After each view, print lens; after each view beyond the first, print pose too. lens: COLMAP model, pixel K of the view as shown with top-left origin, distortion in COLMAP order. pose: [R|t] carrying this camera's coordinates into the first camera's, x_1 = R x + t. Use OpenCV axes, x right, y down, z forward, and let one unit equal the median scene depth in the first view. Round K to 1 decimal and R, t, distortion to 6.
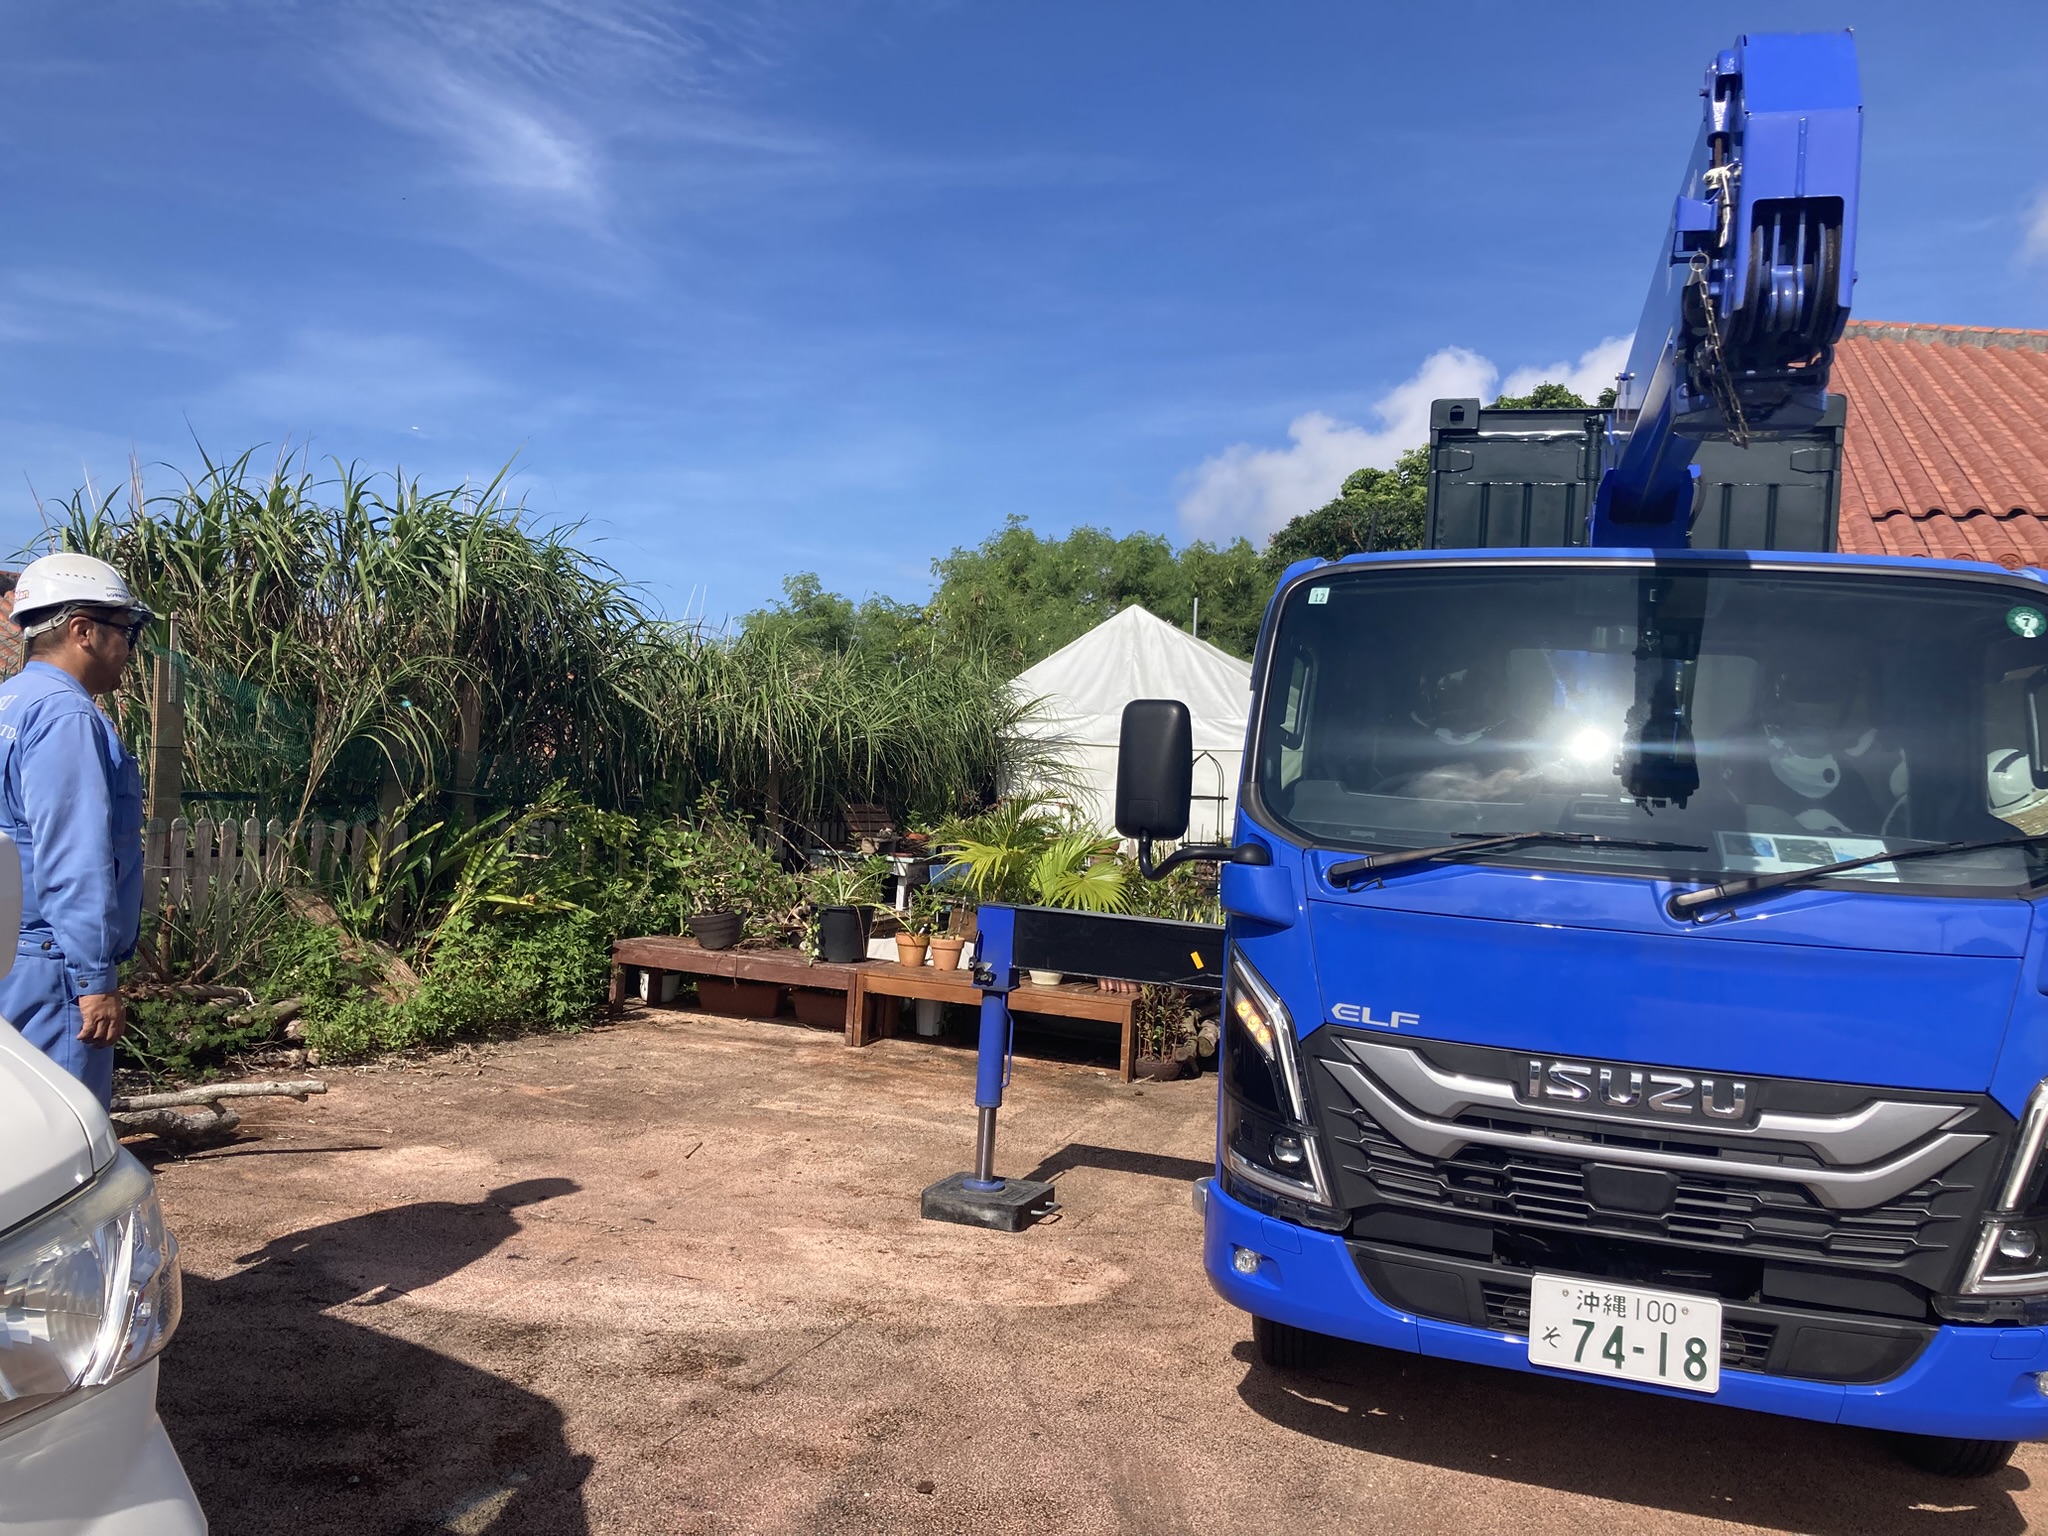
lens RADIAL K [[1751.5, 0, 1024.0], [0, 1751.5, 768.0], [0, 0, 1]] dist [0.003988, -0.000531]
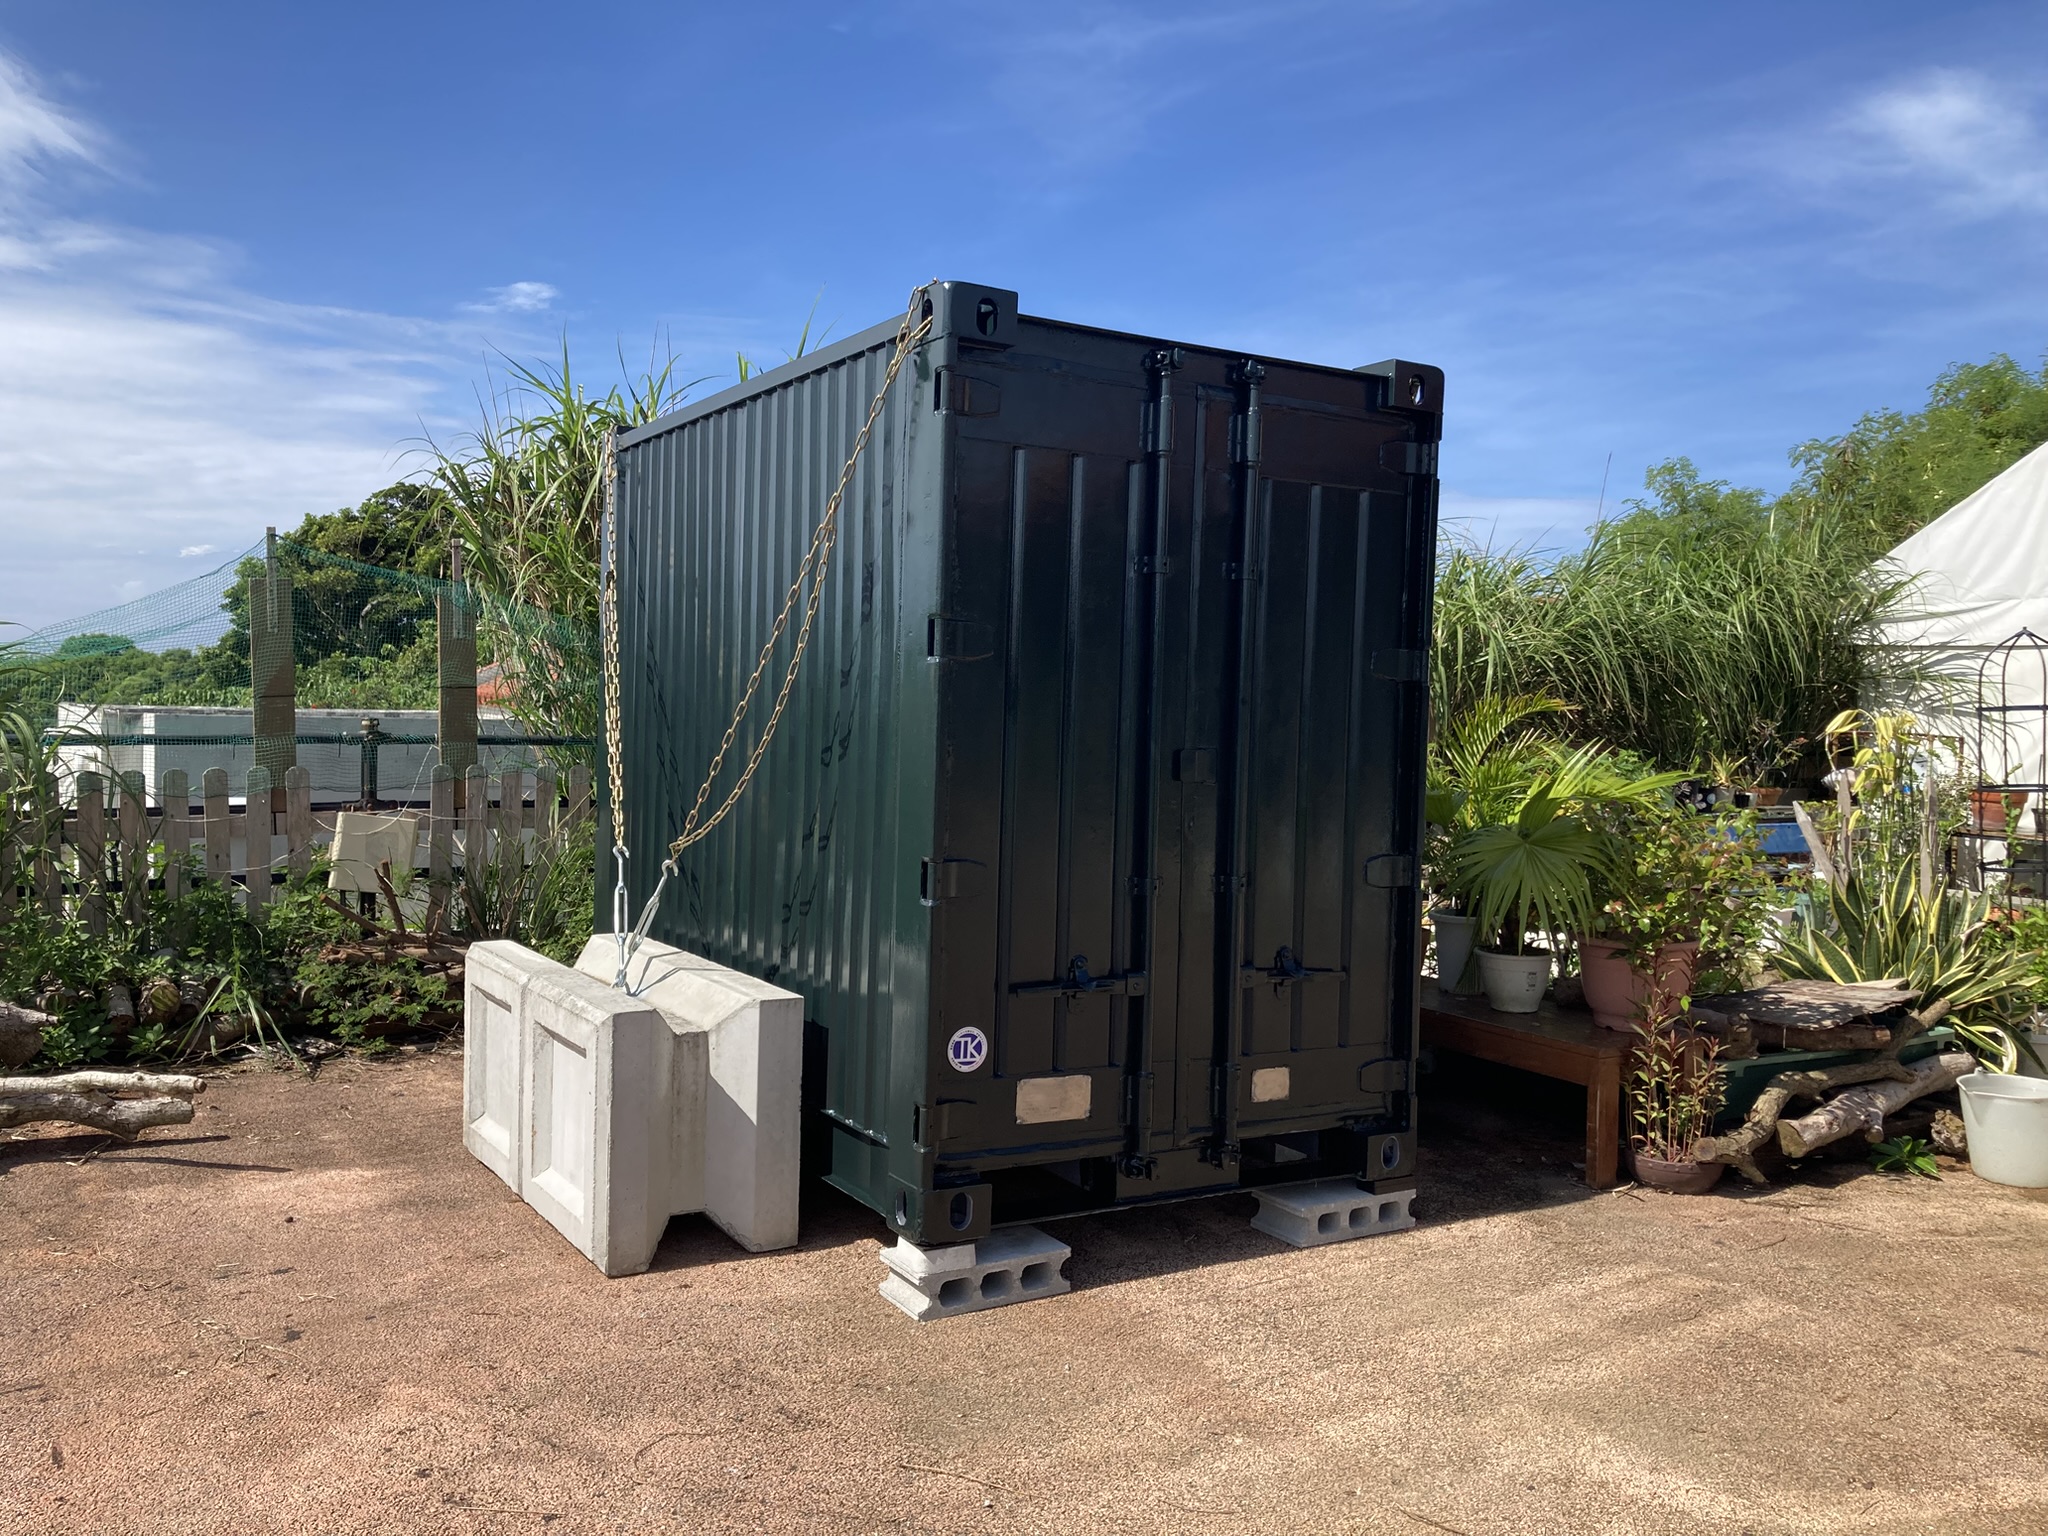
lens RADIAL K [[1704.6, 0, 1031.7], [0, 1704.6, 848.8], [0, 0, 1]] dist [0.033944, 0.001202]
pose [[0.778355, 0.005555, -0.627799, 0.357996], [0.028751, 0.998596, 0.044481, 0.050294], [0.627165, -0.052672, 0.777103, 0.609636]]
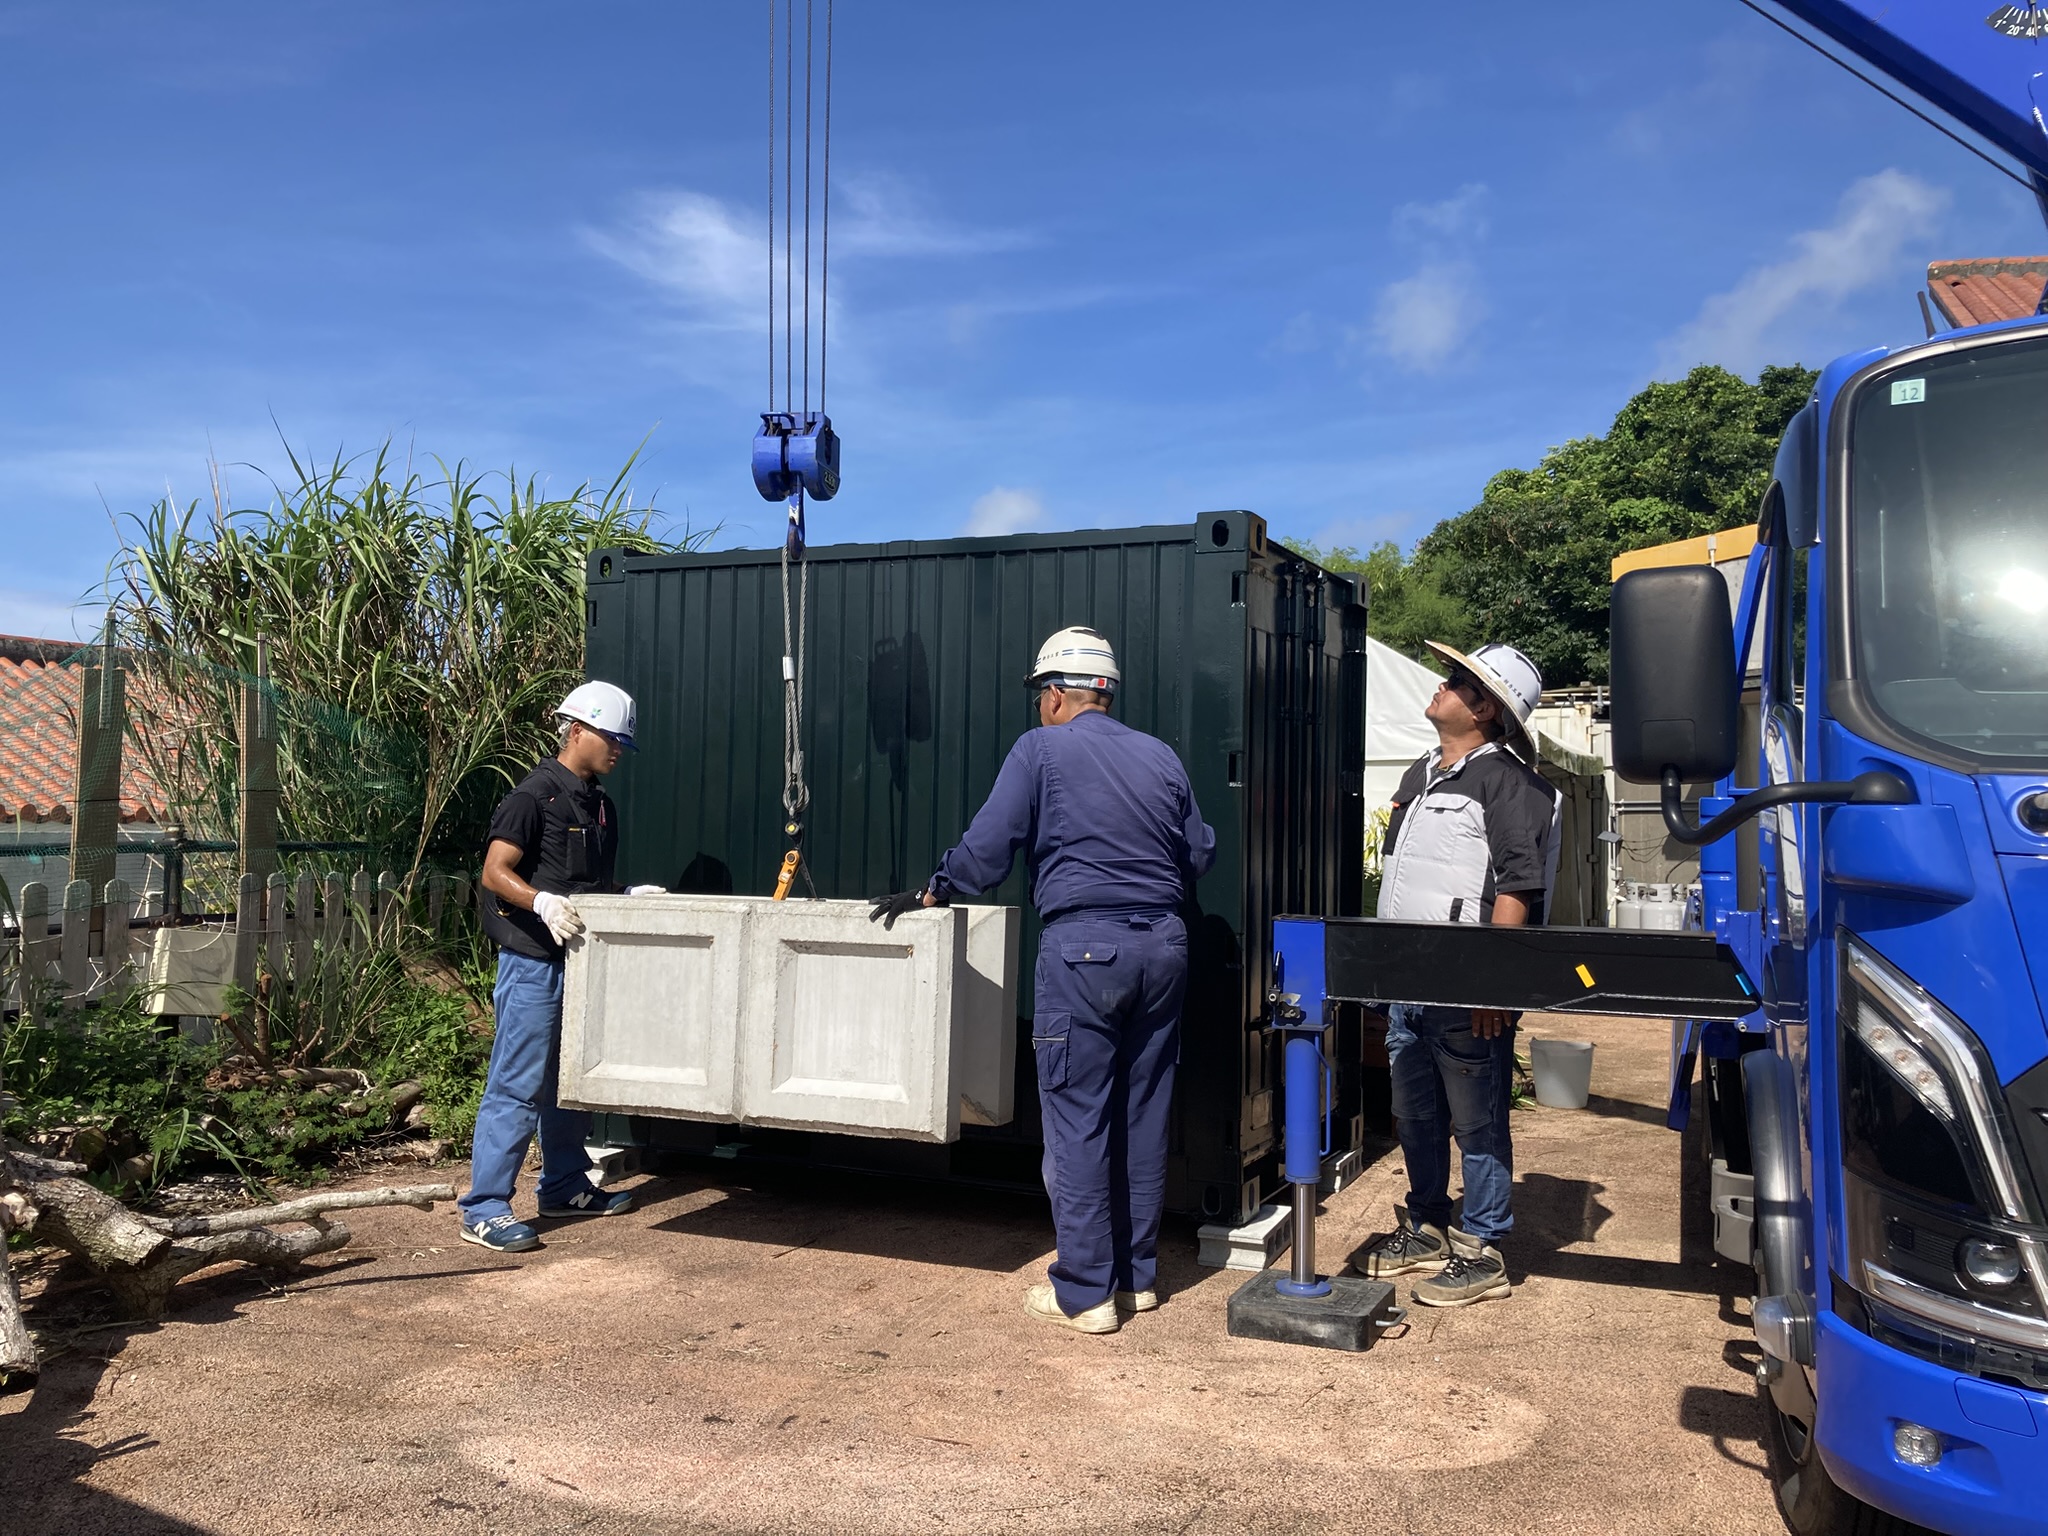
lens RADIAL K [[1716.7, 0, 1024.0], [0, 1716.7, 768.0], [0, 0, 1]] dist [-0.004864, 0.053033]
pose [[0.997181, -0.052266, -0.053837, -0.087690], [0.050503, 0.998158, -0.033612, 0.029694], [0.055495, 0.030798, 0.997984, 0.226758]]
